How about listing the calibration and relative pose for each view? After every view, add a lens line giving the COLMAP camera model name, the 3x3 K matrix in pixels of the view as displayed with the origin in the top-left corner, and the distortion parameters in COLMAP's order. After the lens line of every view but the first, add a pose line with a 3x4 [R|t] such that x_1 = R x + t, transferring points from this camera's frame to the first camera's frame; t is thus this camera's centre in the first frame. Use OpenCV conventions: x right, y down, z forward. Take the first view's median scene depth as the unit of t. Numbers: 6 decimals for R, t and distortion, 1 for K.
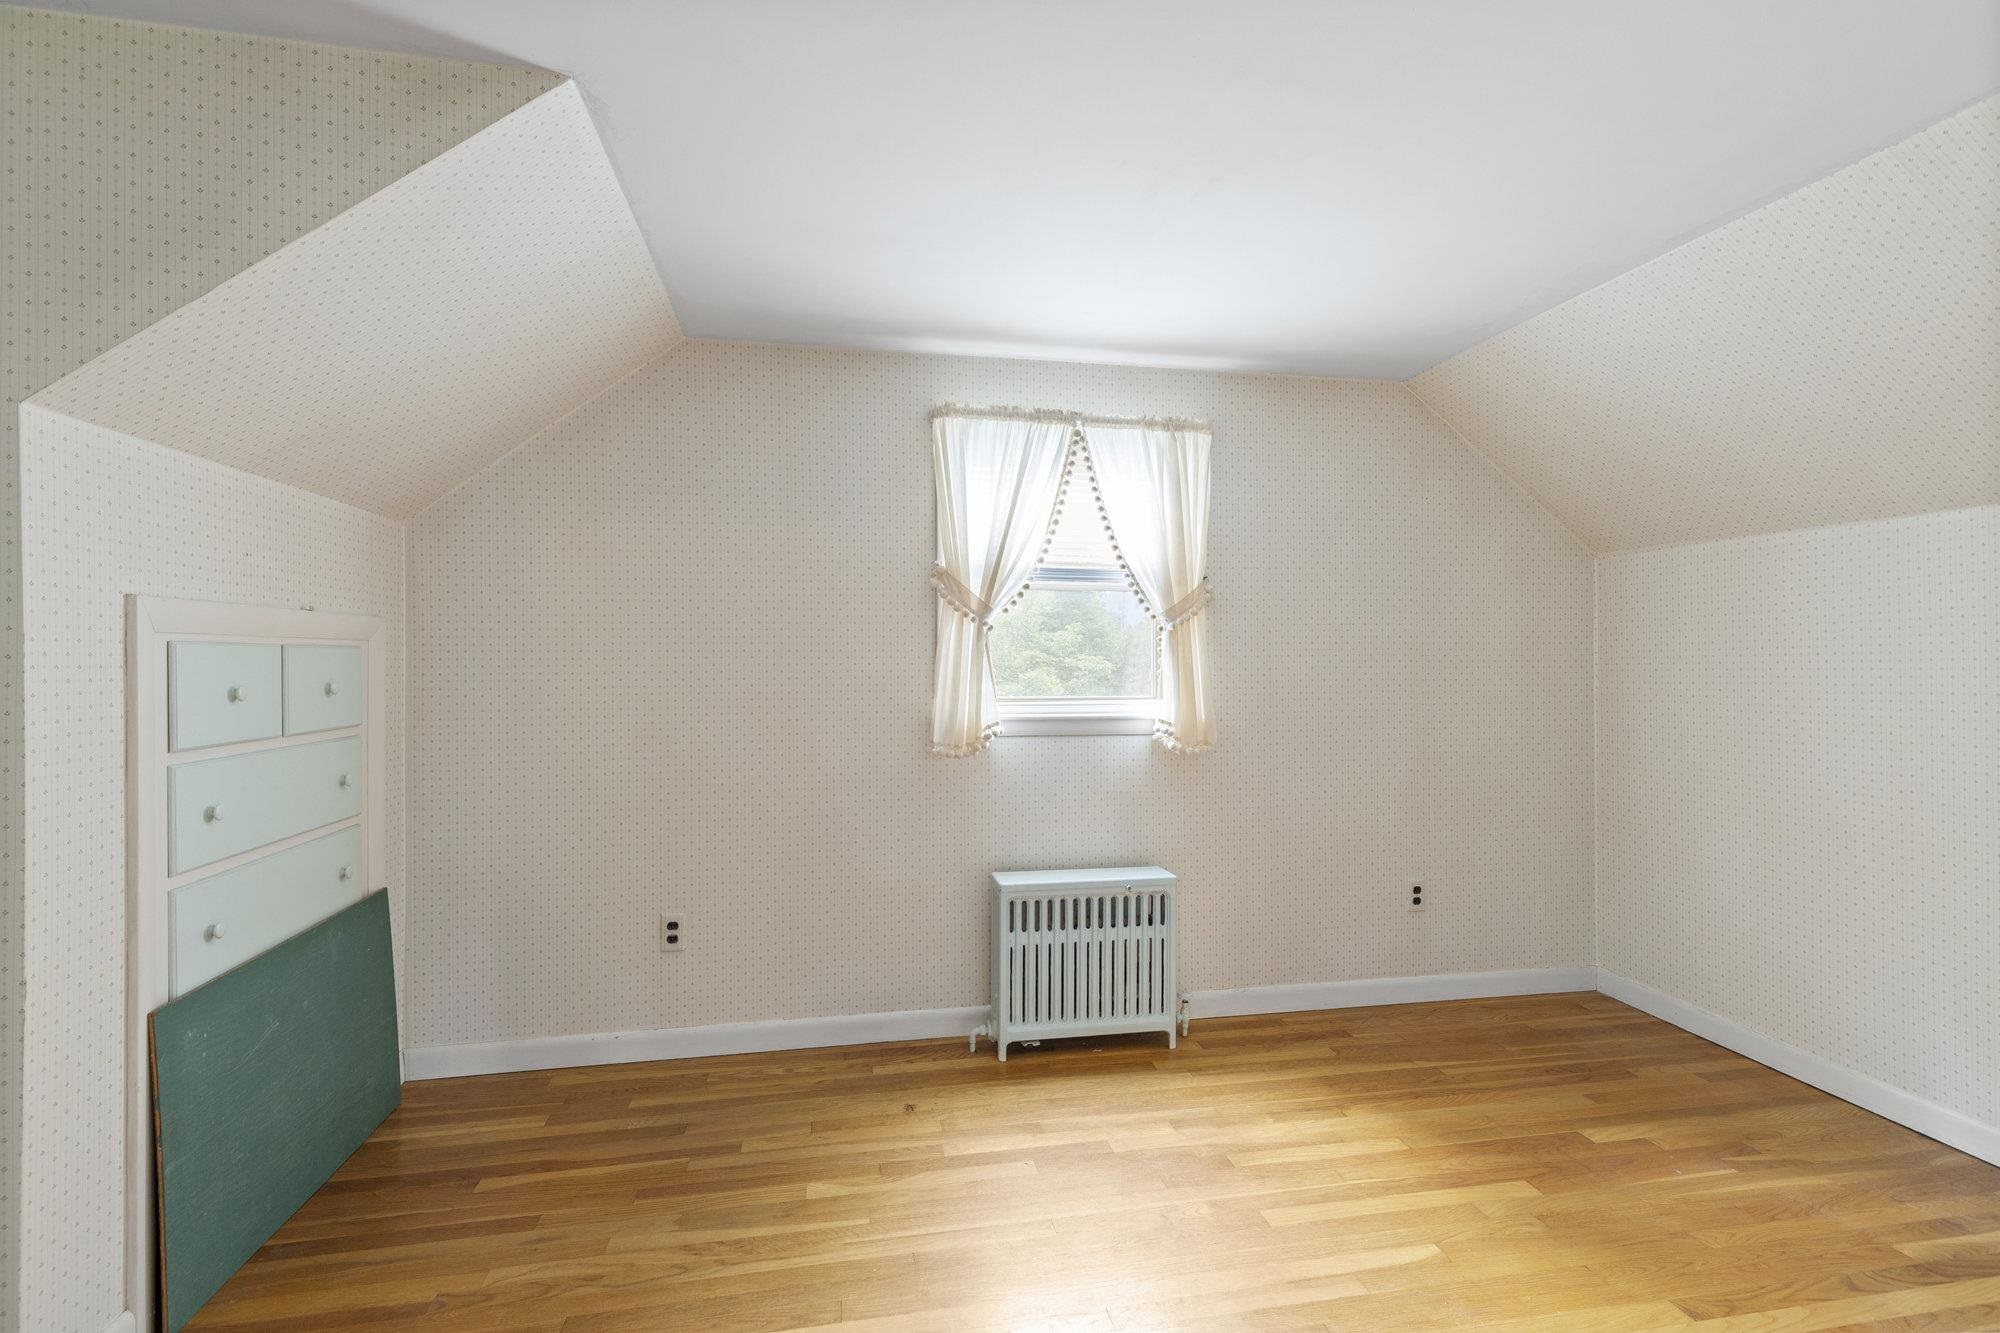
lens RADIAL K [[916.5, 0, 999.0], [0, 916.5, 658.7], [0, 0, 1]] dist [0.007846, 0.000258]
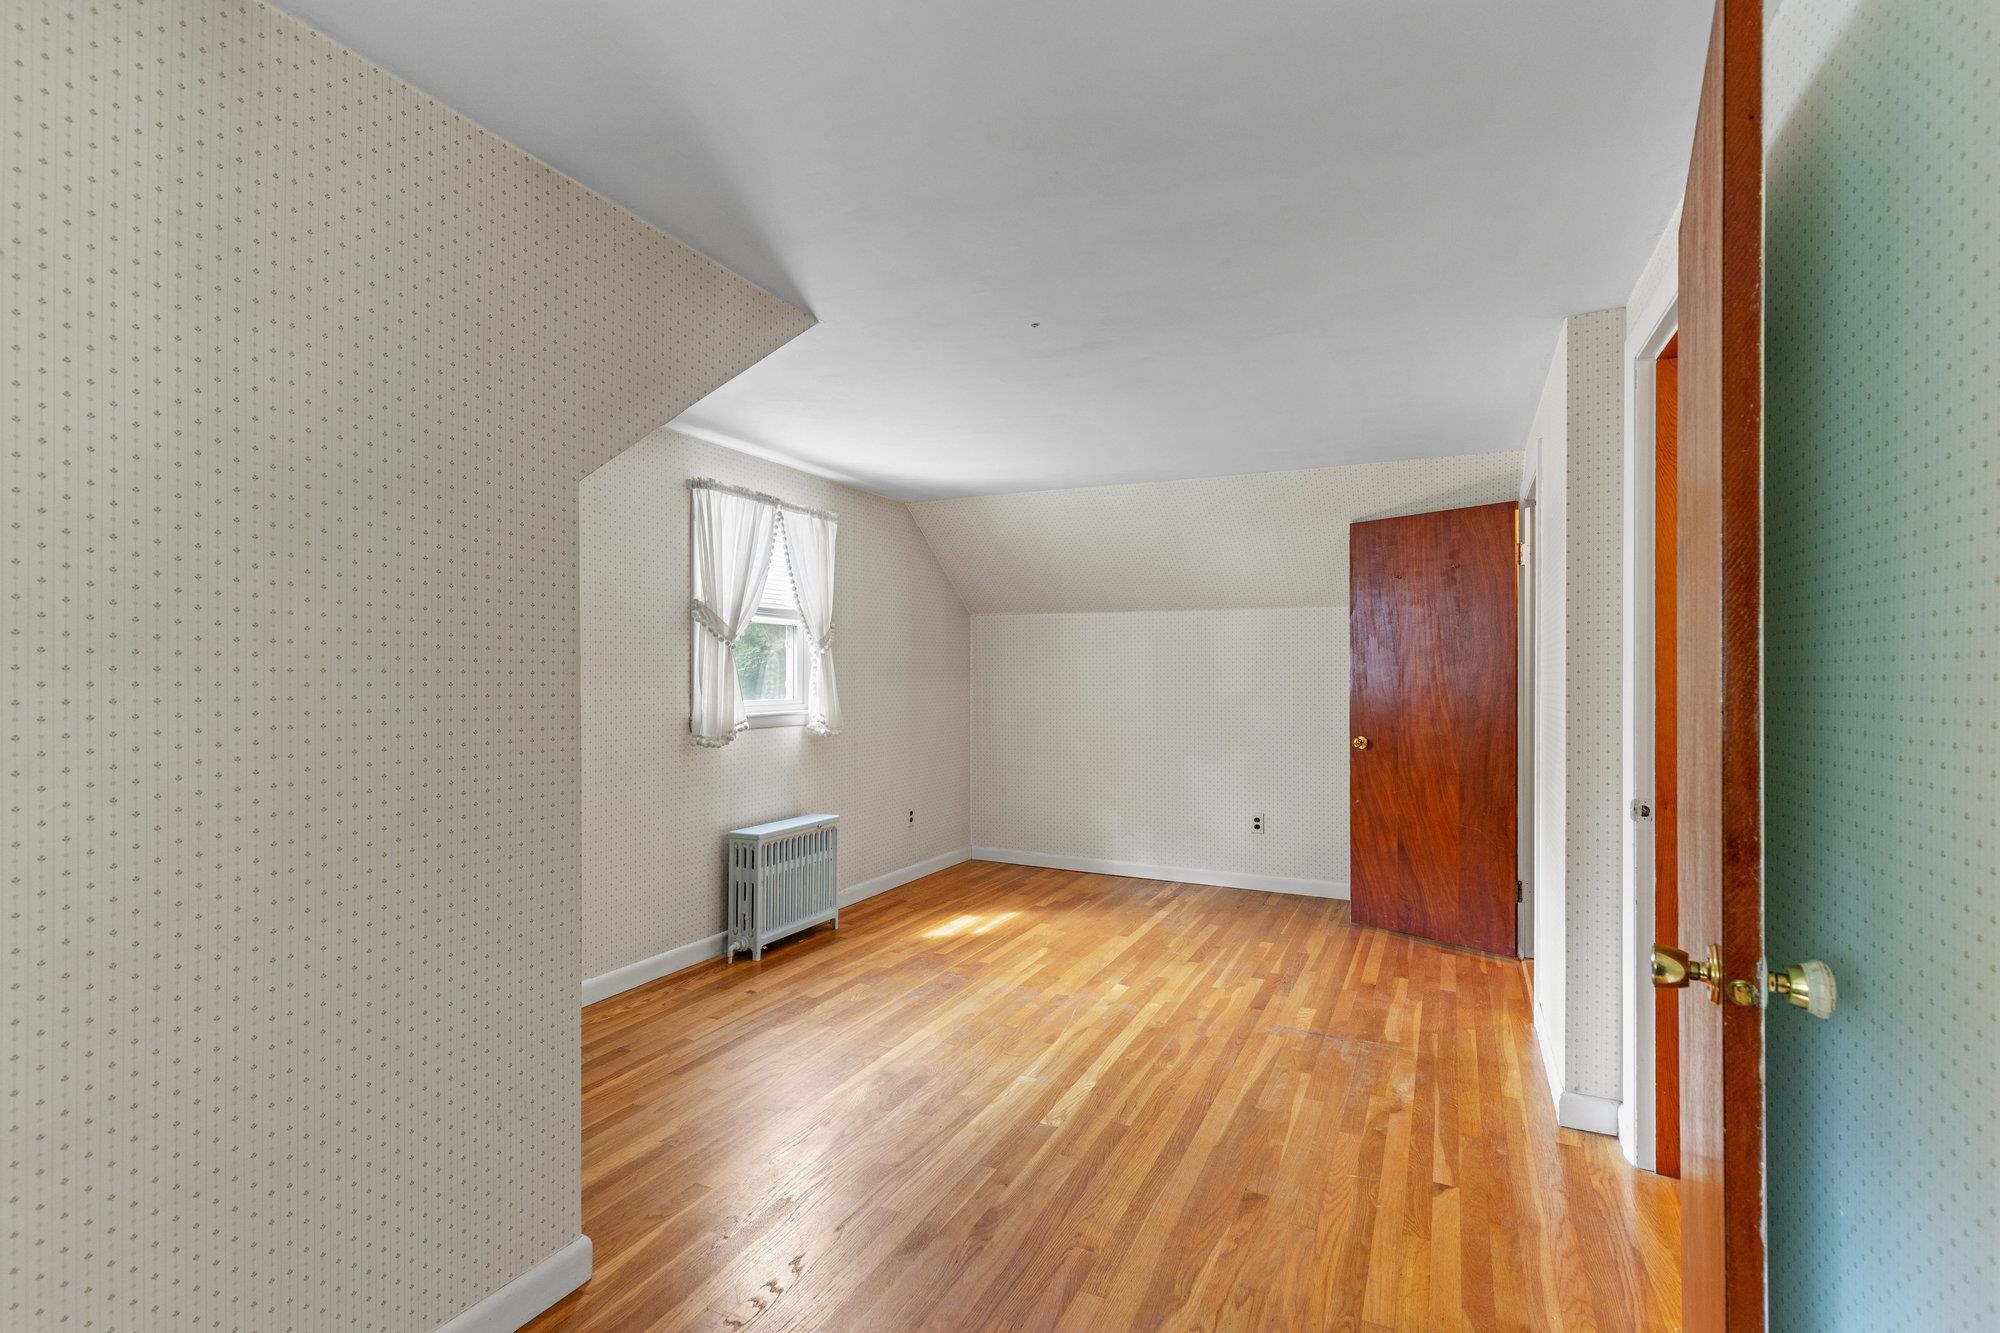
lens RADIAL K [[916.5, 0, 1005.4], [0, 916.5, 677.0], [0, 0, 1]] dist [0.007846, 0.000258]
pose [[0.600613, -0.005088, 0.799523, -0.850996], [0.003471, 0.999987, 0.003757, 0.003007], [-0.799532, 0.000518, 0.600623, -0.133498]]
